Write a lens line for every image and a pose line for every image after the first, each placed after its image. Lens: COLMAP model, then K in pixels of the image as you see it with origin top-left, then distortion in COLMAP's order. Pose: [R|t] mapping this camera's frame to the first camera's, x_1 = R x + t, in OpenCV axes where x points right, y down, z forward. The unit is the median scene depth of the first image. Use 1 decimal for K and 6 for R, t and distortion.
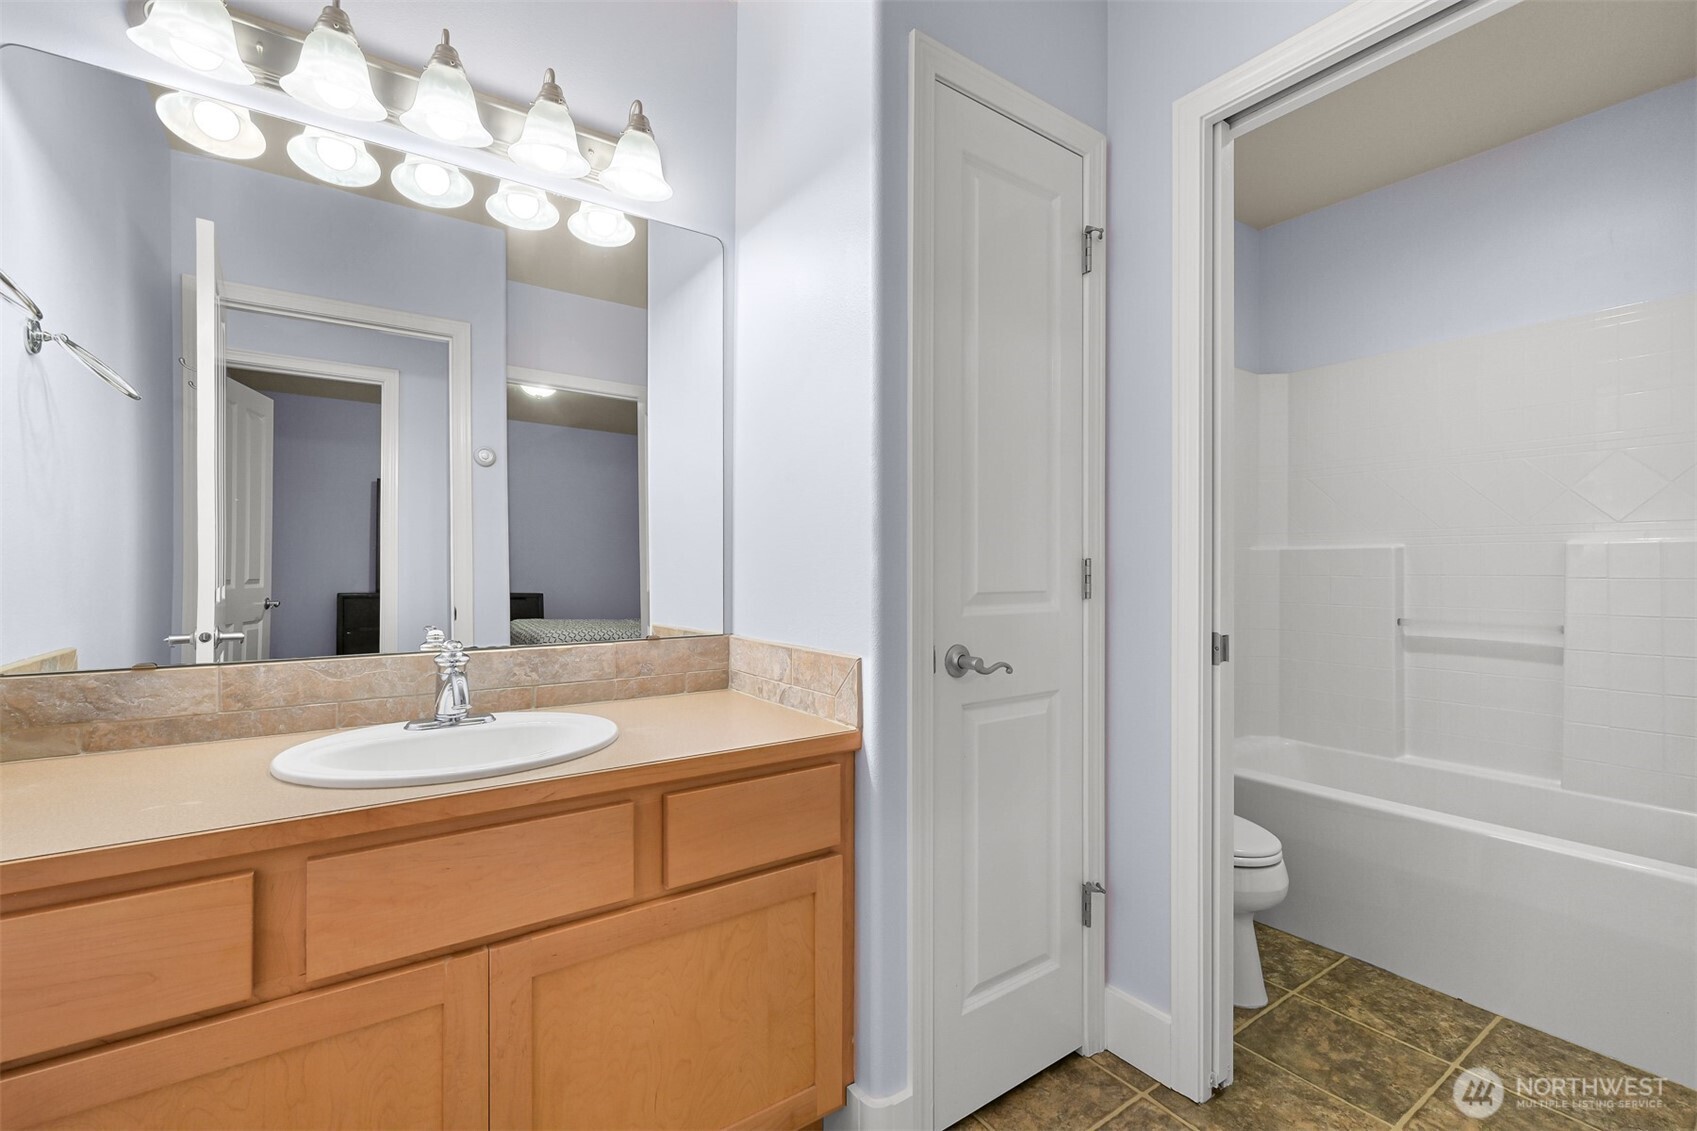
lens RADIAL K [[715.2, 0, 852.5], [0, 715.2, 572.1], [0, 0, 1]] dist [-0.004653, -0.000307]
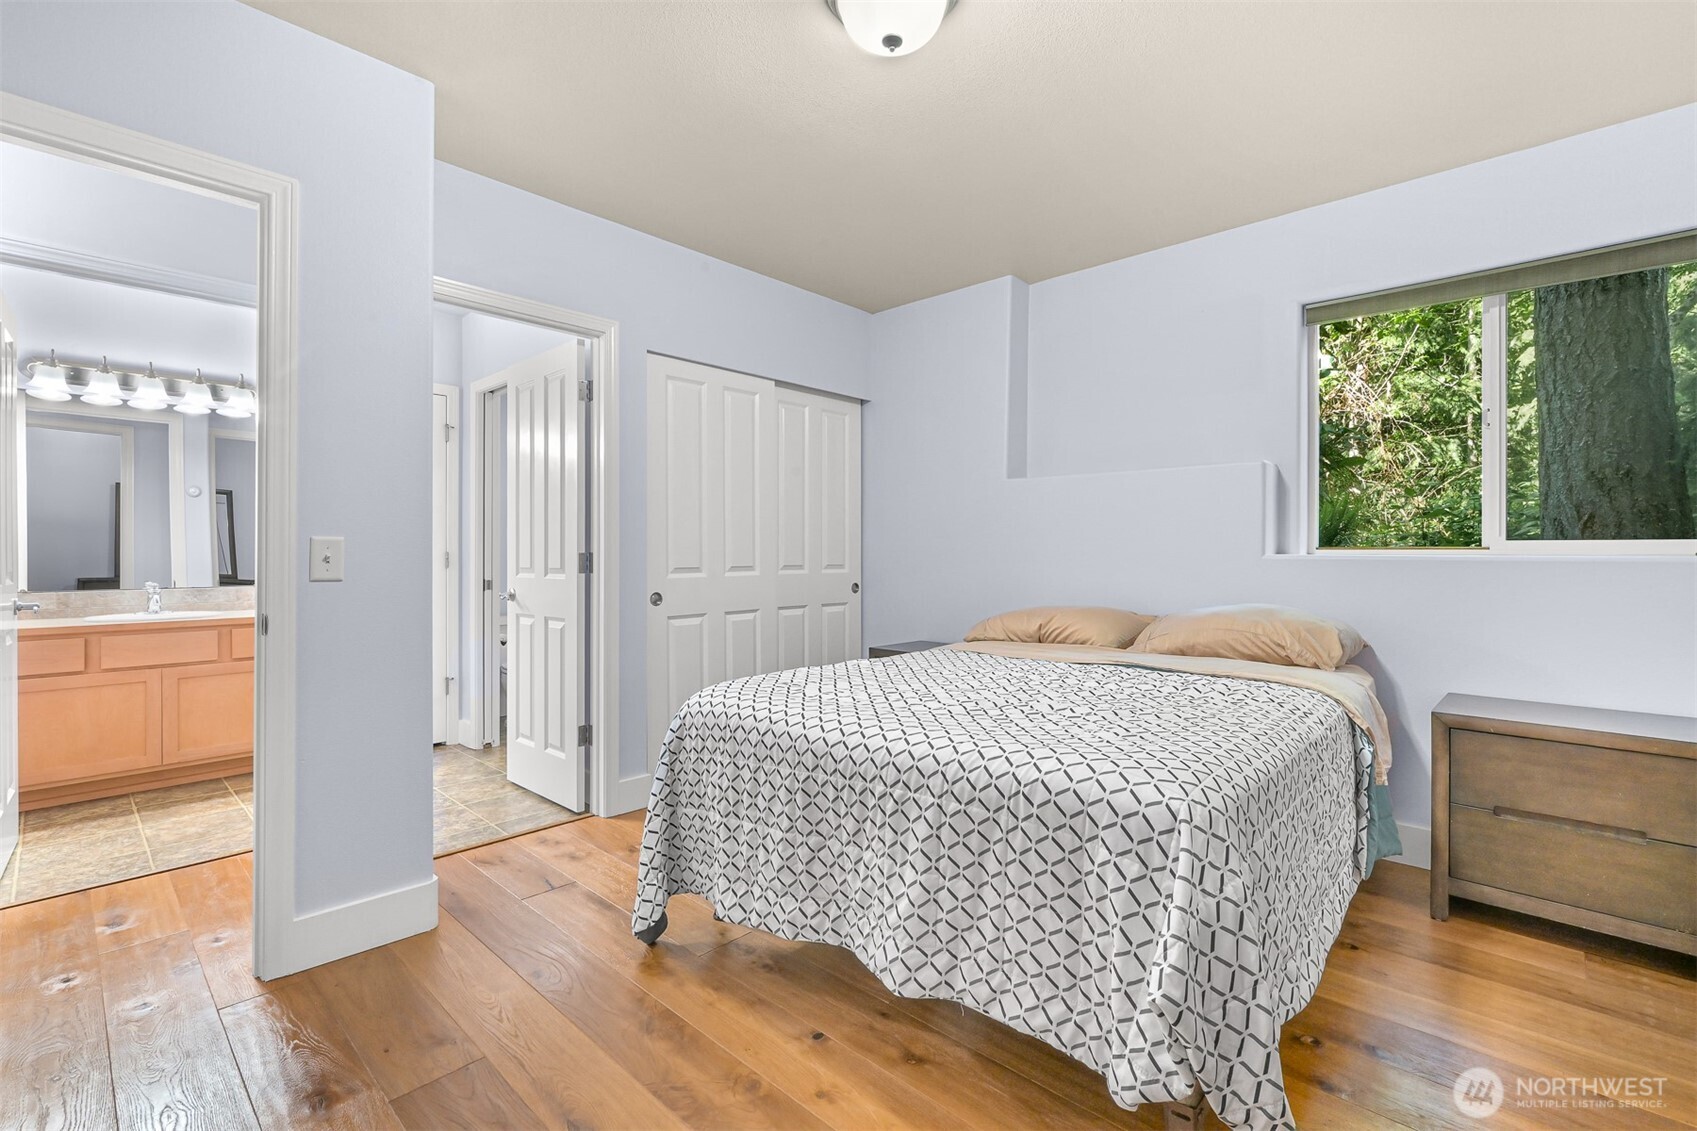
lens RADIAL K [[715.2, 0, 845.2], [0, 715.2, 554.3], [0, 0, 1]] dist [-0.004653, -0.000307]
pose [[0.977083, -0.002252, 0.212849, 1.731112], [0.003005, 0.999990, -0.003213, -0.000464], [-0.212840, 0.003779, 0.977080, -2.671208]]
